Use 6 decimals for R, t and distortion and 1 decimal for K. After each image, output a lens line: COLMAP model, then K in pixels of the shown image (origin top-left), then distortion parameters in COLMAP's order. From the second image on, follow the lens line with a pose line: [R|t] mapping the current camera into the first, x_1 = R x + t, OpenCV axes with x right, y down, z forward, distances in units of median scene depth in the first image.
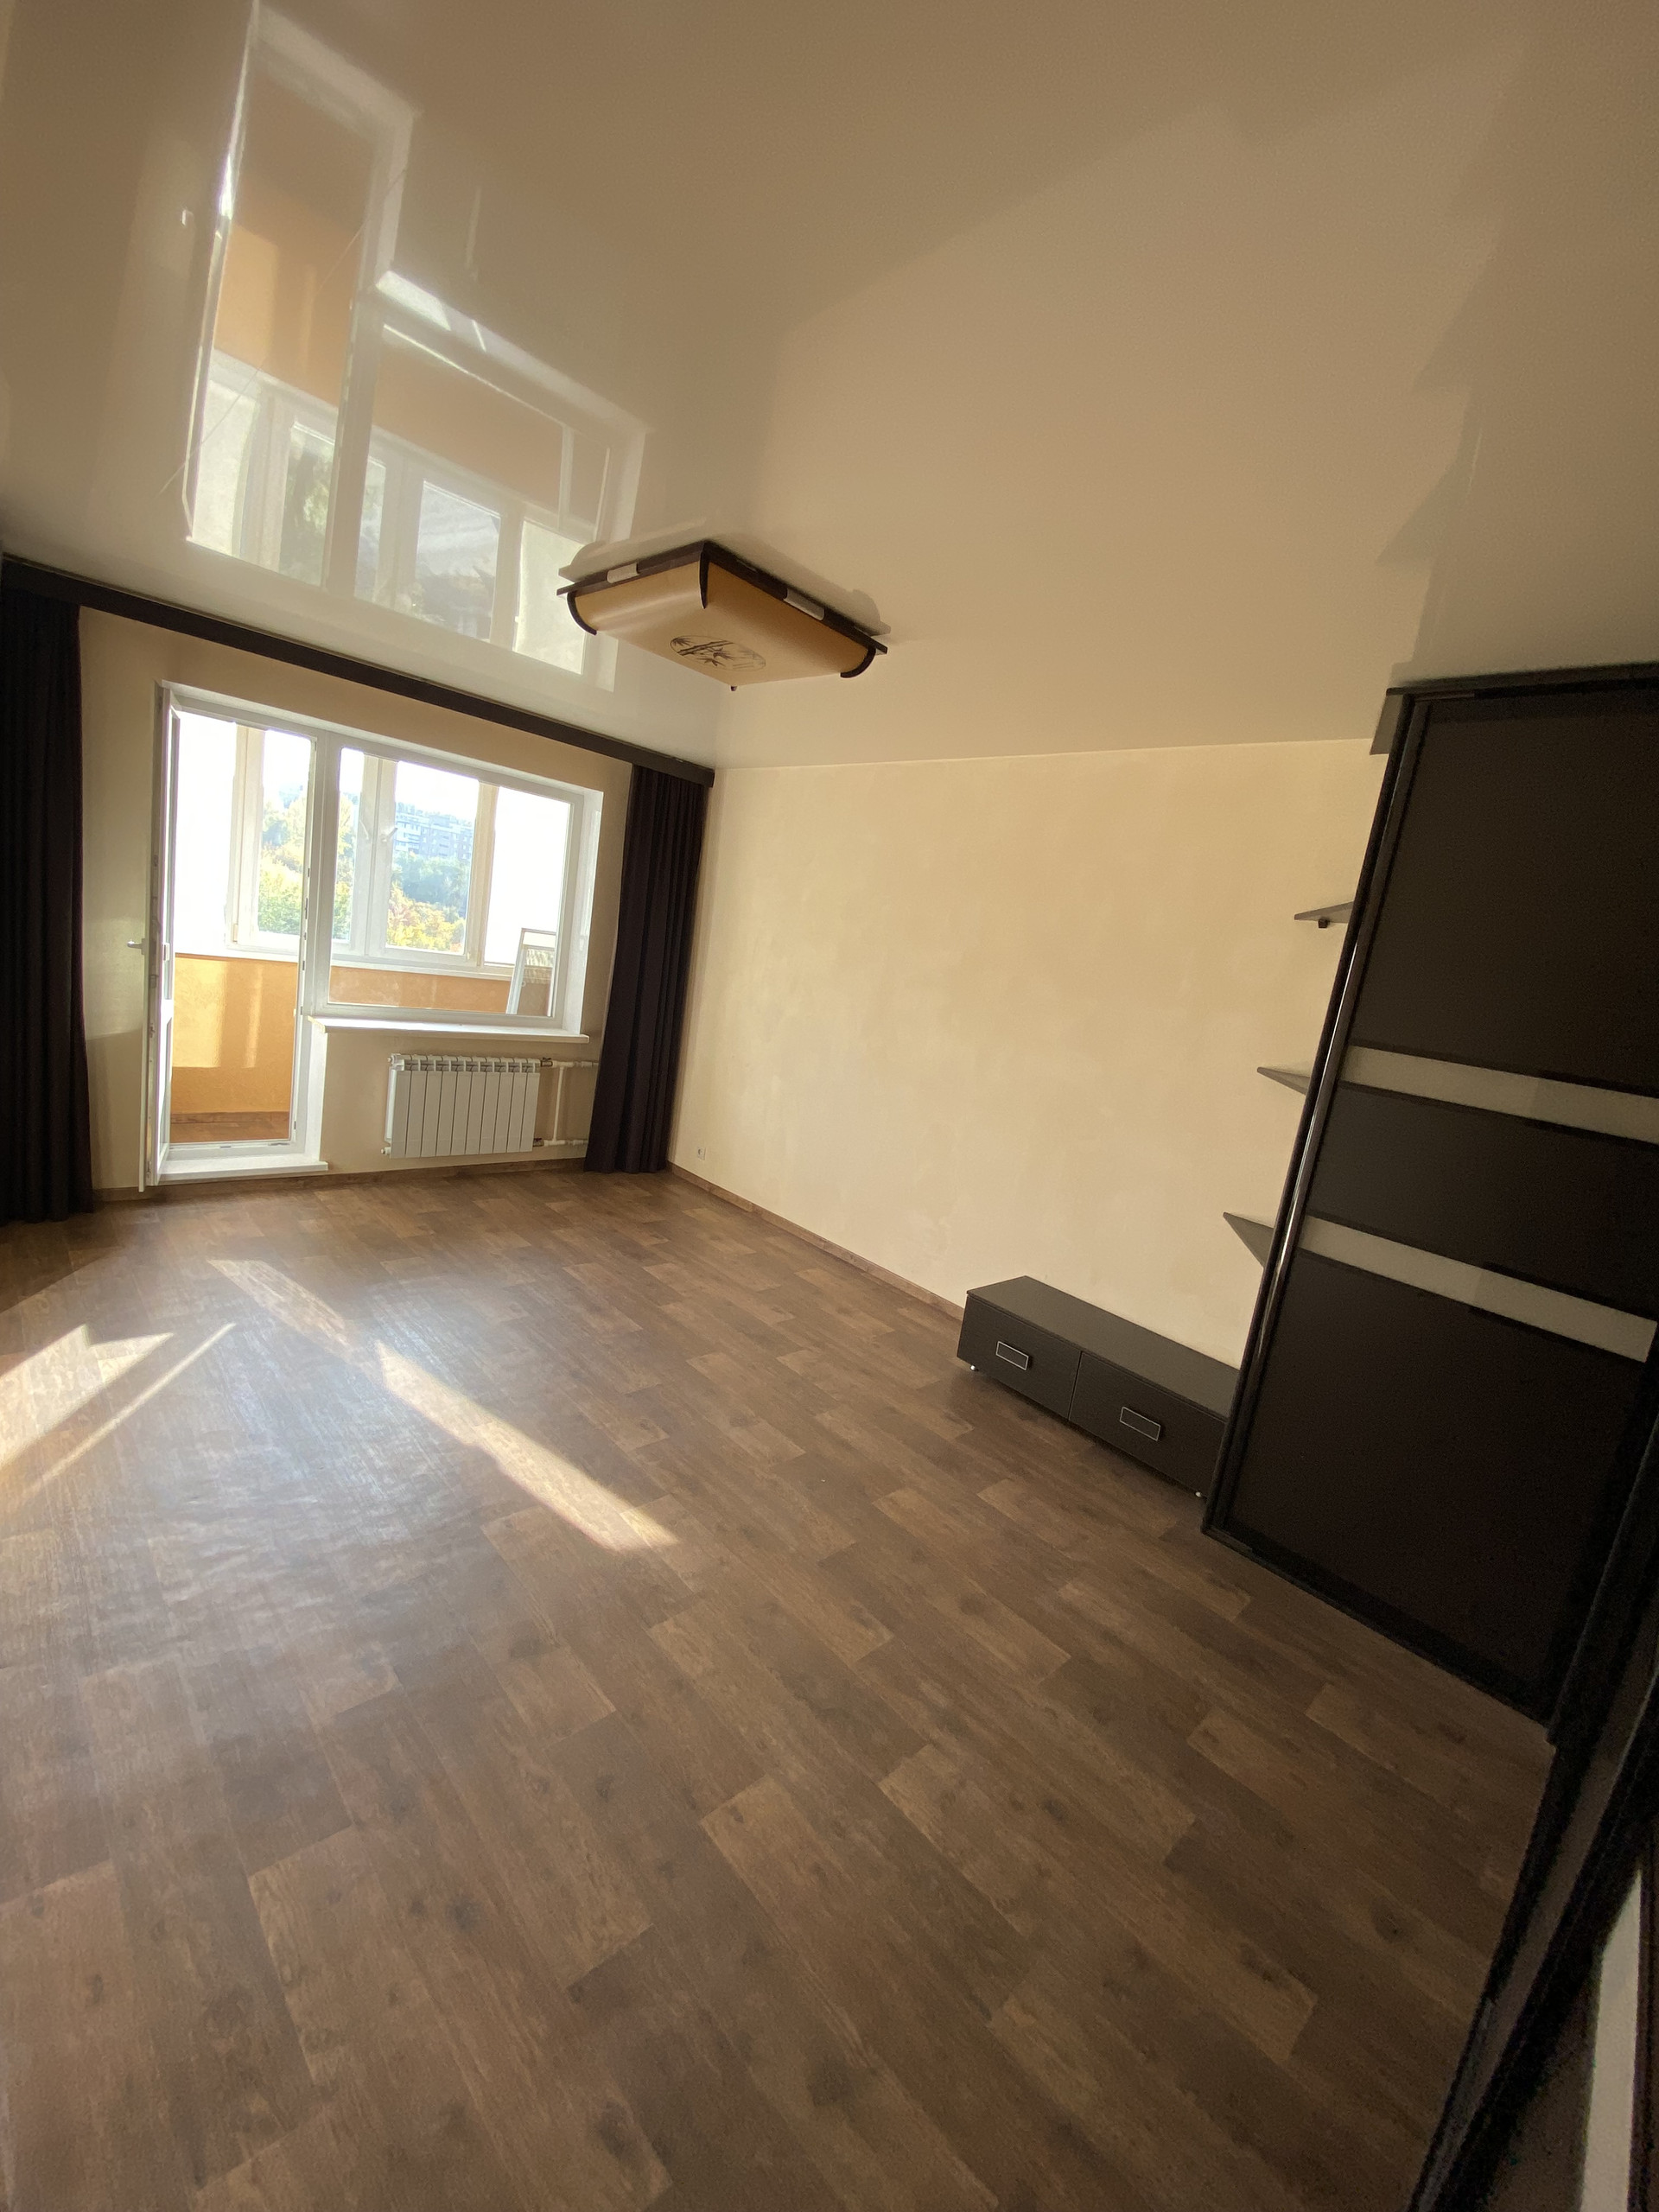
lens RADIAL K [[893.1, 0, 832.0], [0, 893.1, 1114.6], [0, 0, 1]] dist [0.001969, -0.001806]
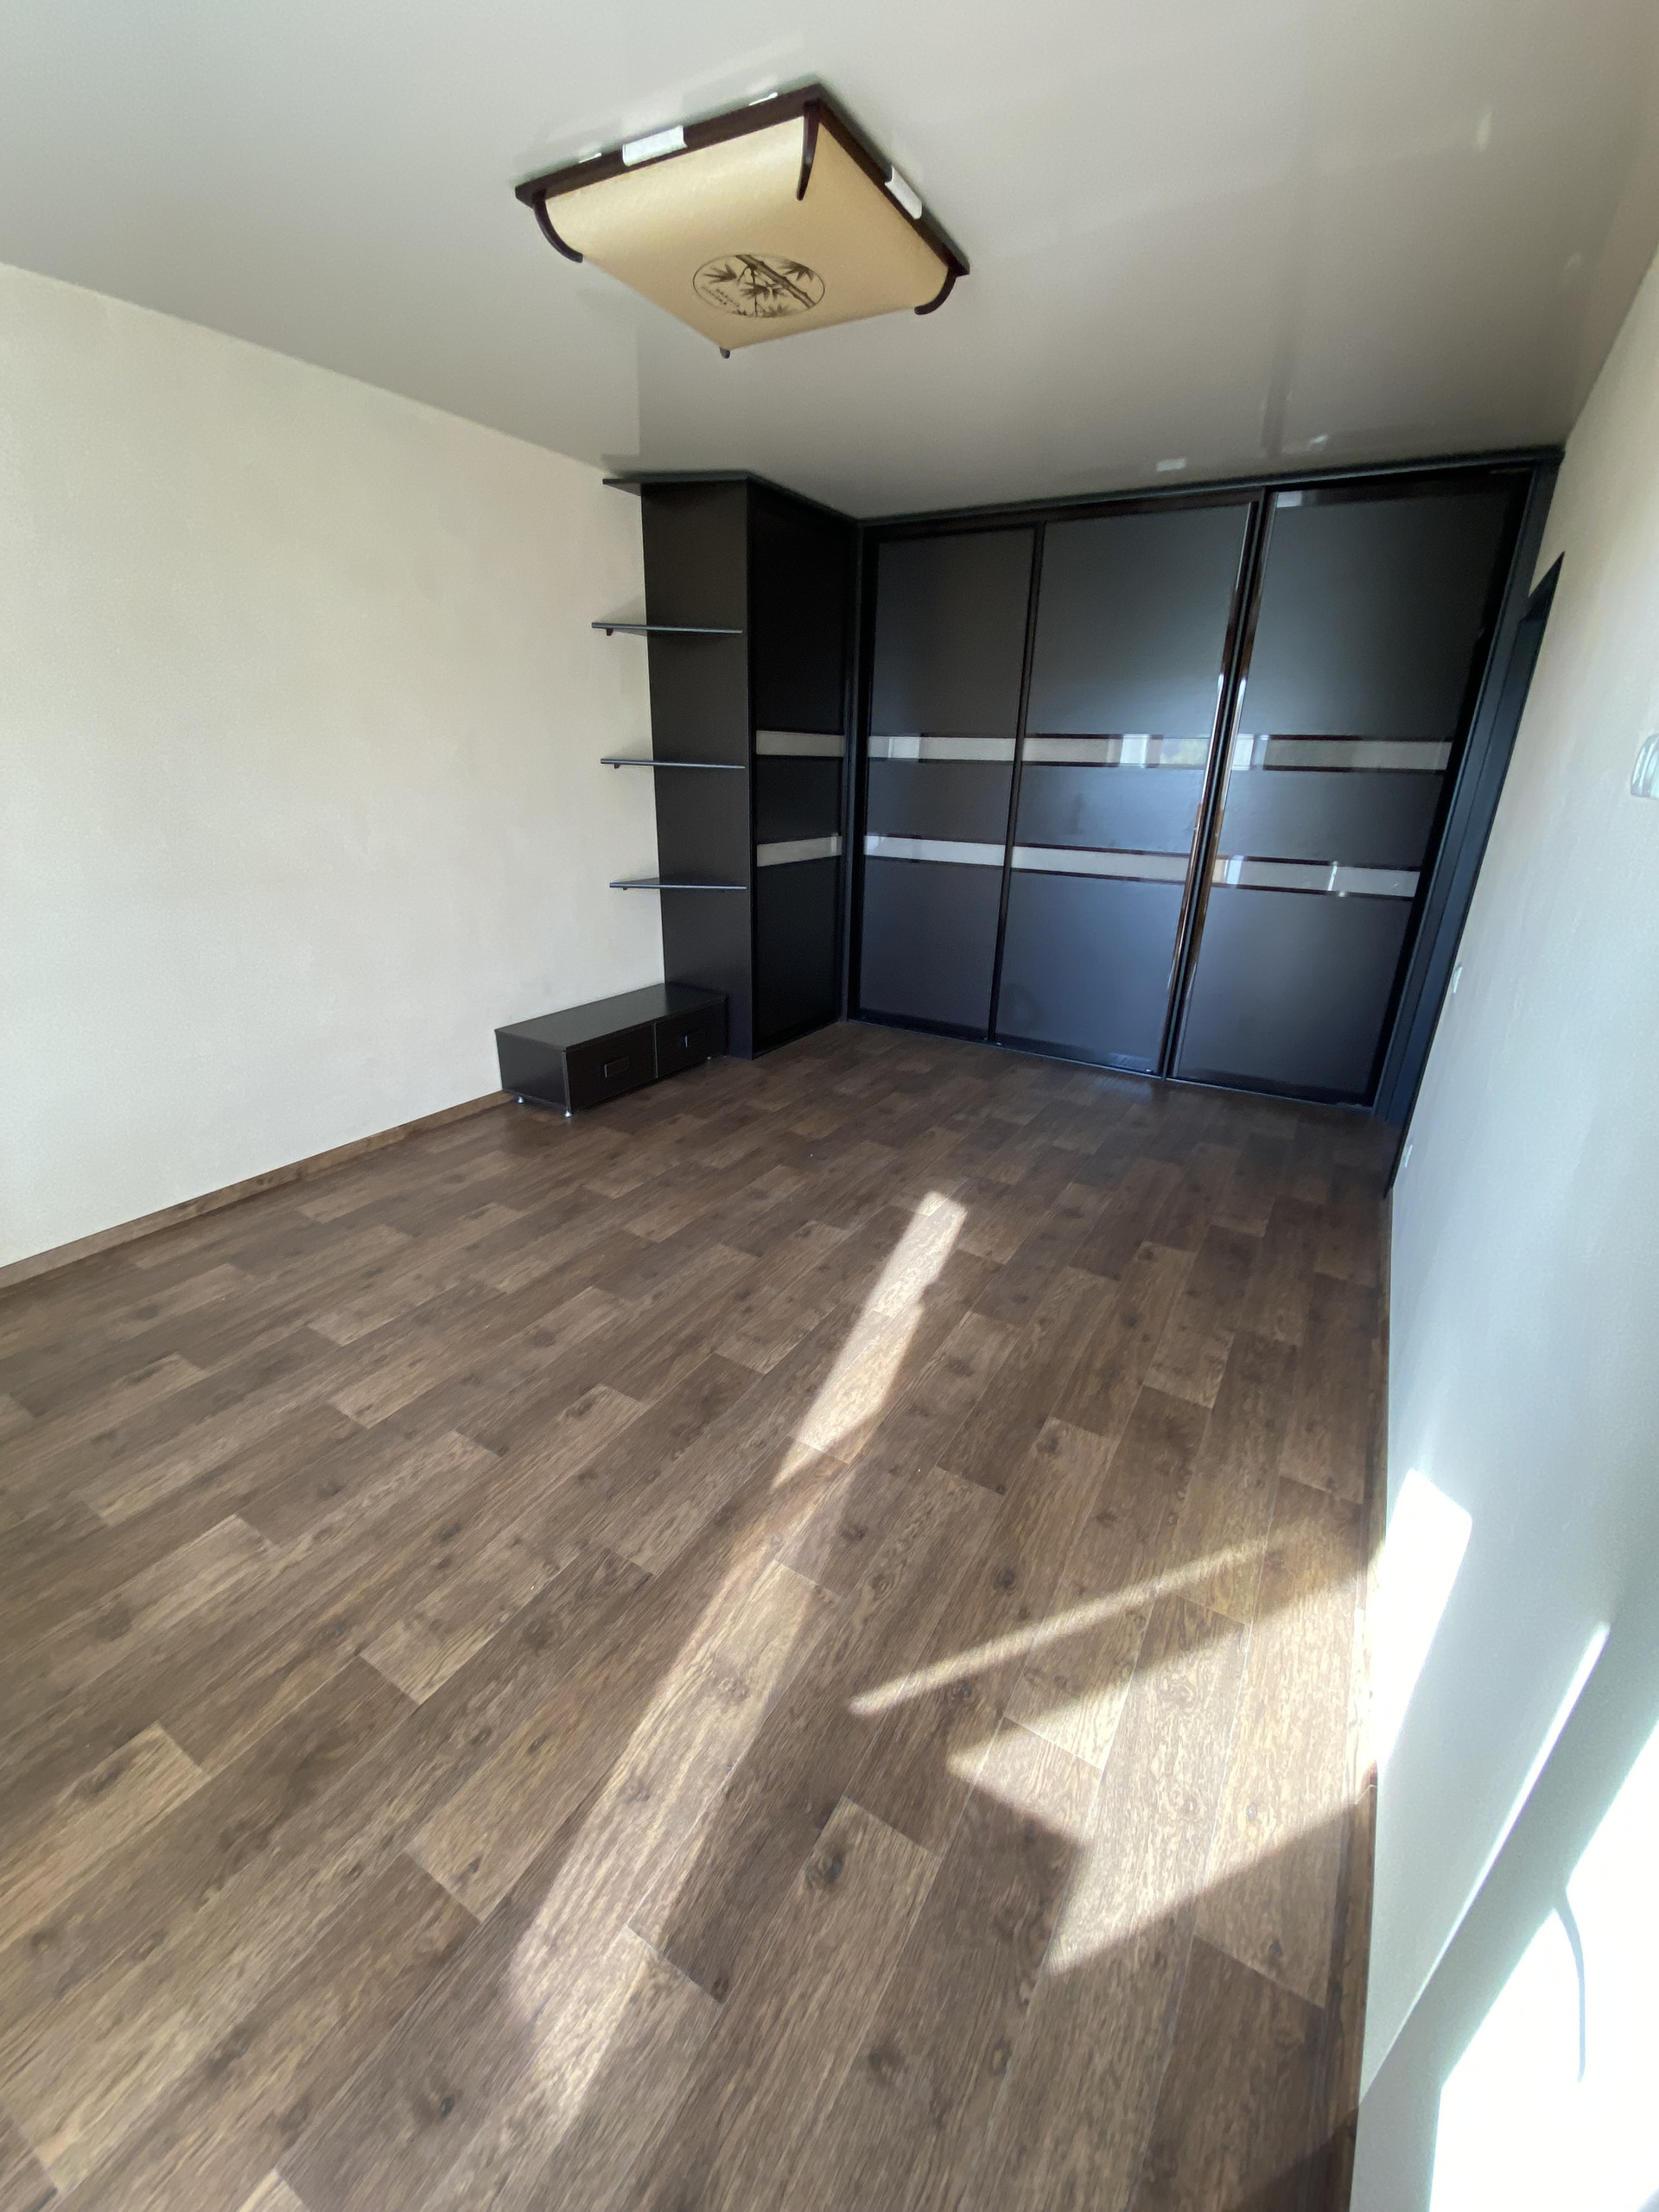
lens RADIAL K [[893.1, 0, 843.4], [0, 893.1, 1114.8], [0, 0, 1]] dist [0.001969, -0.001806]
pose [[-0.274927, -0.498932, 0.821877, -1.205821], [0.117736, 0.830914, 0.543801, -0.374286], [-0.954229, 0.246270, -0.169698, 1.350068]]
